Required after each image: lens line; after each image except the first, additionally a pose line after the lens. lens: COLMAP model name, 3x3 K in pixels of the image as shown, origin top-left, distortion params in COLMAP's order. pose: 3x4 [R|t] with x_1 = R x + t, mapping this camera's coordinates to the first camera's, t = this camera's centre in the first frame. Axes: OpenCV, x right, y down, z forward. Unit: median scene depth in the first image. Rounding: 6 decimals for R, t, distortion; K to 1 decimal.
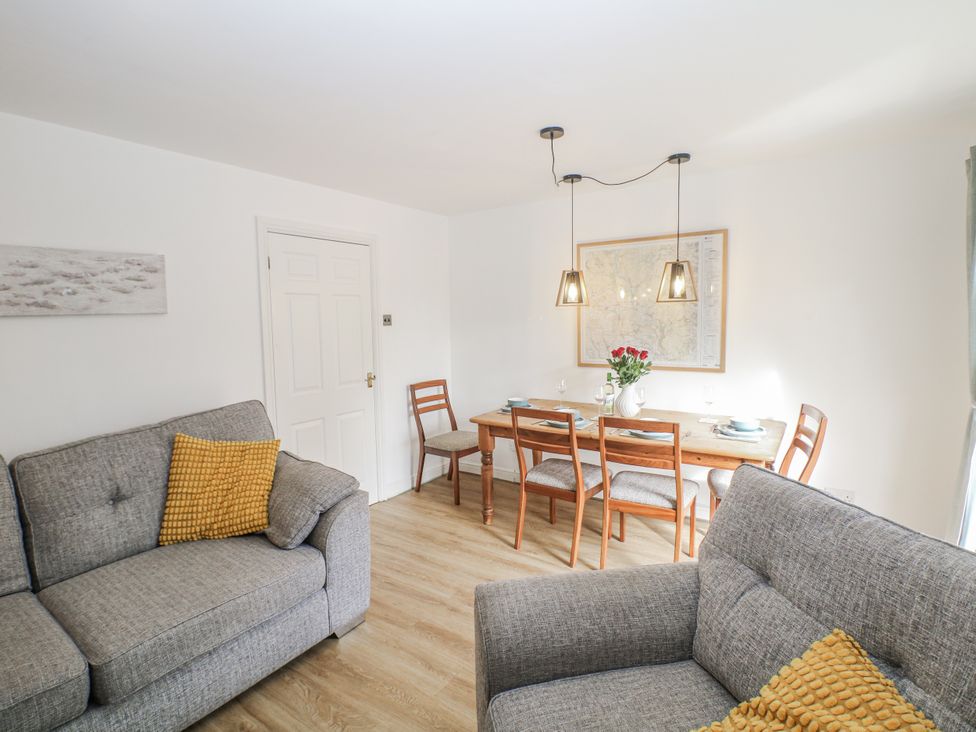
lens RADIAL K [[534.6, 0, 488.0], [0, 534.6, 363.0], [0, 0, 1]] dist [-0.010146, -0.005823]
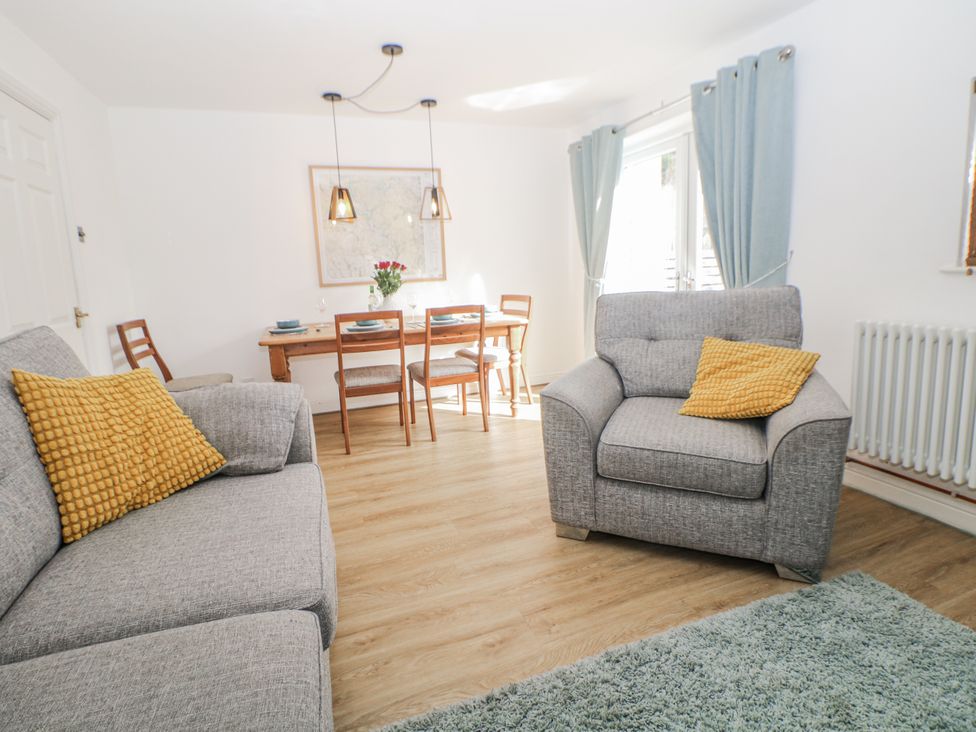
lens RADIAL K [[534.6, 0, 489.4], [0, 534.6, 370.1], [0, 0, 1]] dist [-0.010146, -0.005823]
pose [[0.528944, -0.153522, 0.834655, -0.635397], [0.115217, 0.987386, 0.108598, 0.105635], [-0.840799, 0.038724, 0.539961, 0.201614]]
